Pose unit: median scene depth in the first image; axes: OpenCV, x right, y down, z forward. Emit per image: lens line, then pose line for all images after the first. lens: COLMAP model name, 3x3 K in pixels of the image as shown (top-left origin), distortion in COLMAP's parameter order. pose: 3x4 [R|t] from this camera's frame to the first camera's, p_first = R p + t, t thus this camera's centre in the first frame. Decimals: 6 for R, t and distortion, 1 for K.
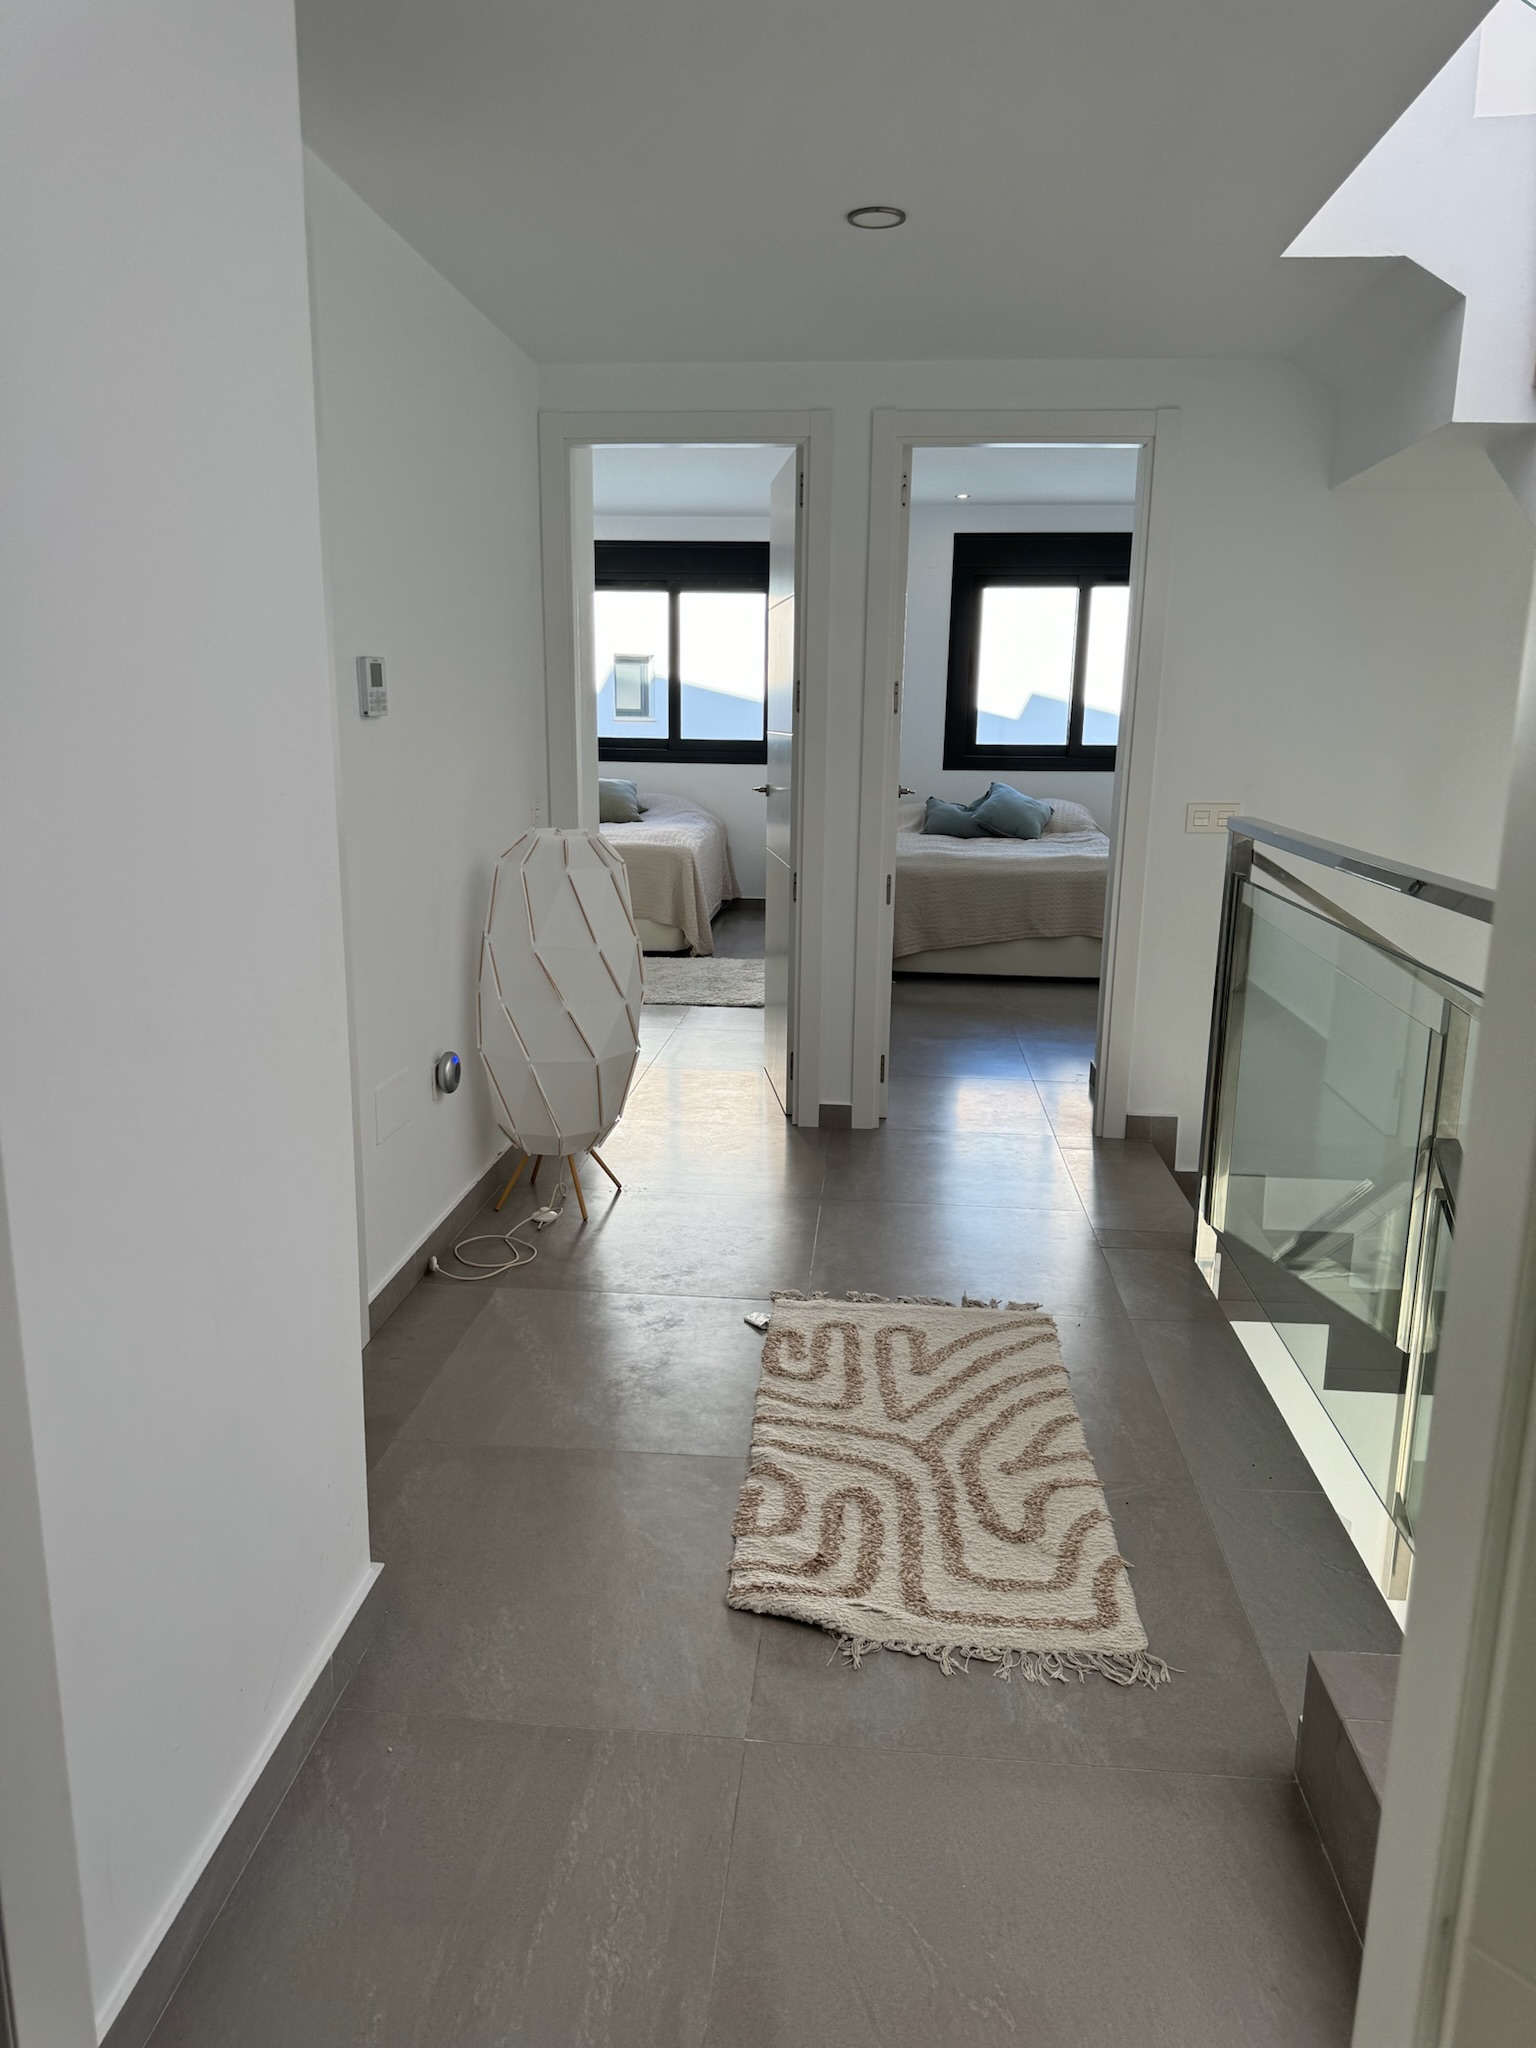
lens RADIAL K [[1442.3, 0, 770.0], [0, 1442.3, 1030.3], [0, 0, 1]] dist [0.047094, 0.001035]
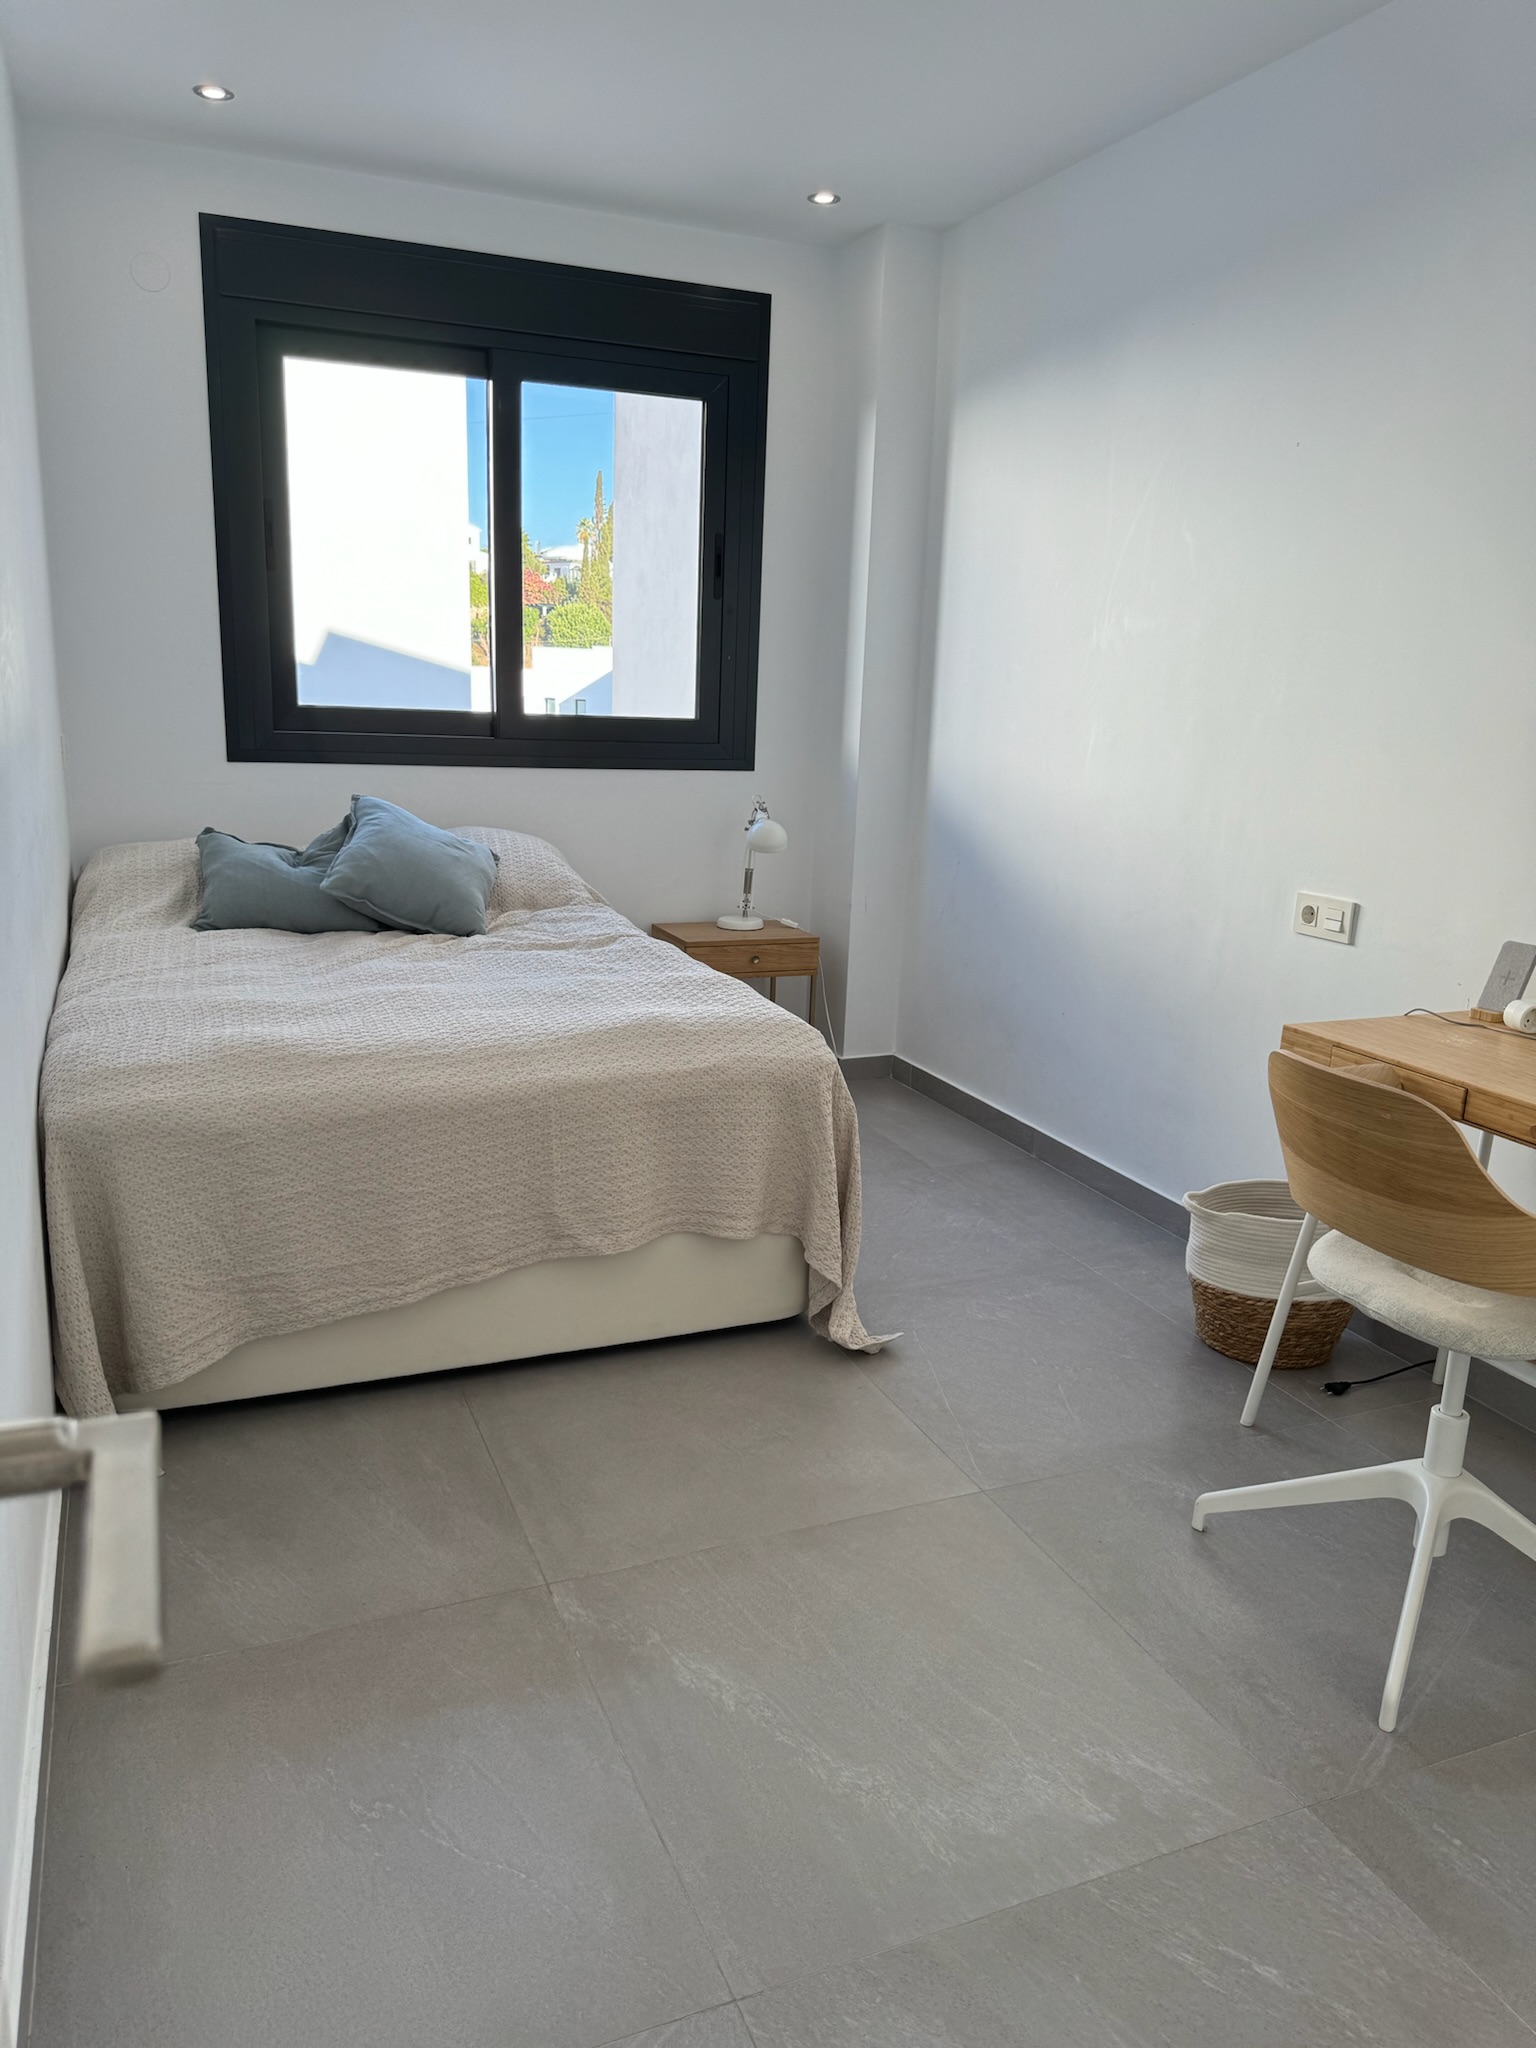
lens RADIAL K [[1442.3, 0, 774.0], [0, 1442.3, 1017.3], [0, 0, 1]] dist [0.047094, 0.001035]
pose [[0.881901, -0.083389, 0.464001, 0.055828], [0.072361, 0.996512, 0.041559, -0.114179], [-0.465848, -0.003076, 0.884859, 0.552188]]
